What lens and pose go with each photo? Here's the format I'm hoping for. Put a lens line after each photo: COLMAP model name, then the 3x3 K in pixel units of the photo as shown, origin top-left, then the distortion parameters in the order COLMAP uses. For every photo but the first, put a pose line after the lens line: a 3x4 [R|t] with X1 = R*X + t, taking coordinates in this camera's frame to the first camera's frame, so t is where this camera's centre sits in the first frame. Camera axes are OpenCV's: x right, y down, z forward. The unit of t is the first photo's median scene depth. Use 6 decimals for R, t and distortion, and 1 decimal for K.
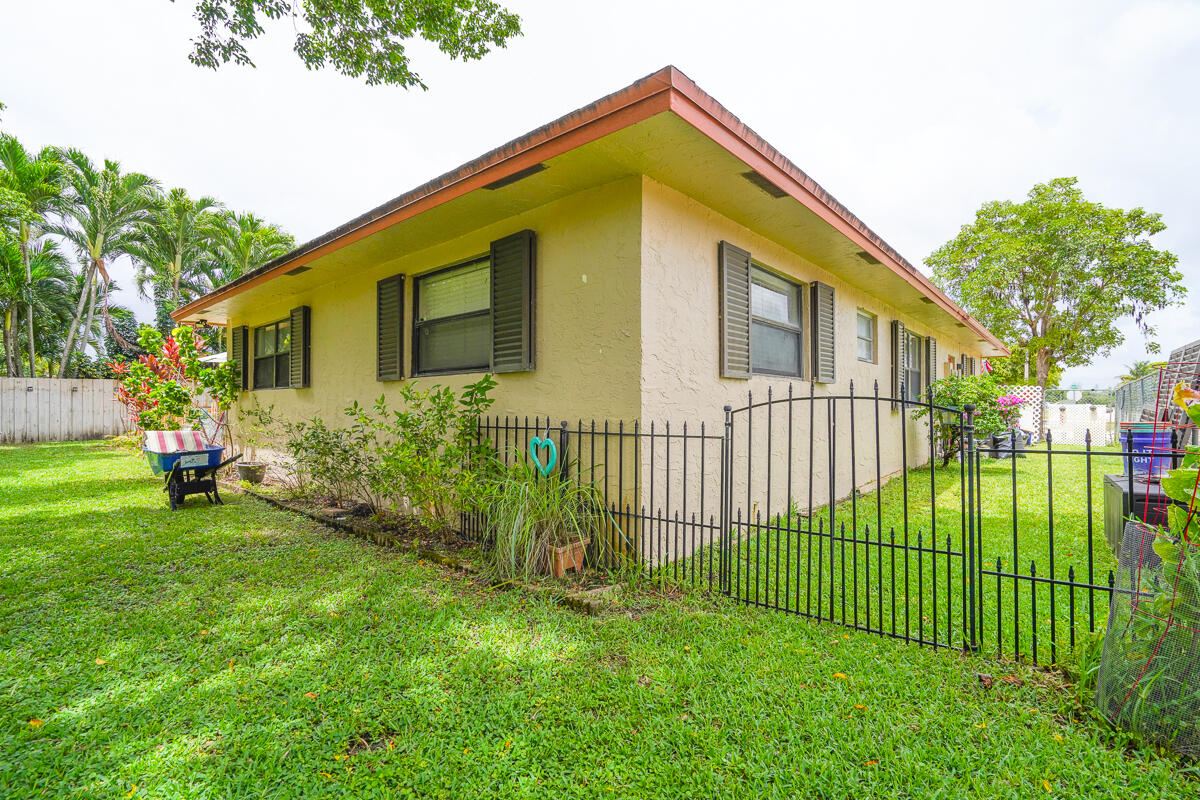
lens RADIAL K [[552.6, 0, 600.0], [0, 552.6, 400.0], [0, 0, 1]] dist [-0.036214, 0.001122]
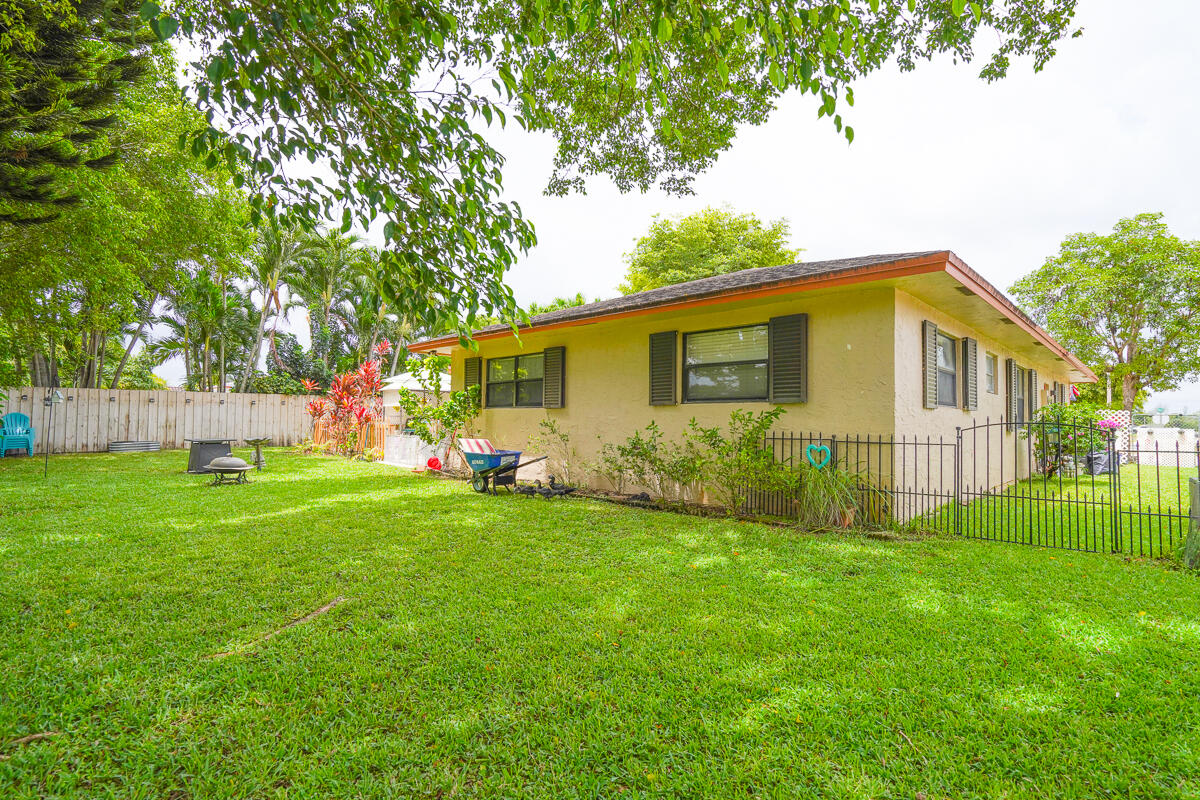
lens RADIAL K [[569.5, 0, 600.0], [0, 569.5, 400.0], [0, 0, 1]] dist [-0.024832, -0.000750]
pose [[0.997712, 0.011654, -0.066602, -0.158922], [-0.013536, 0.999520, -0.027875, -0.001899], [0.066245, 0.028713, 0.997390, -0.174089]]
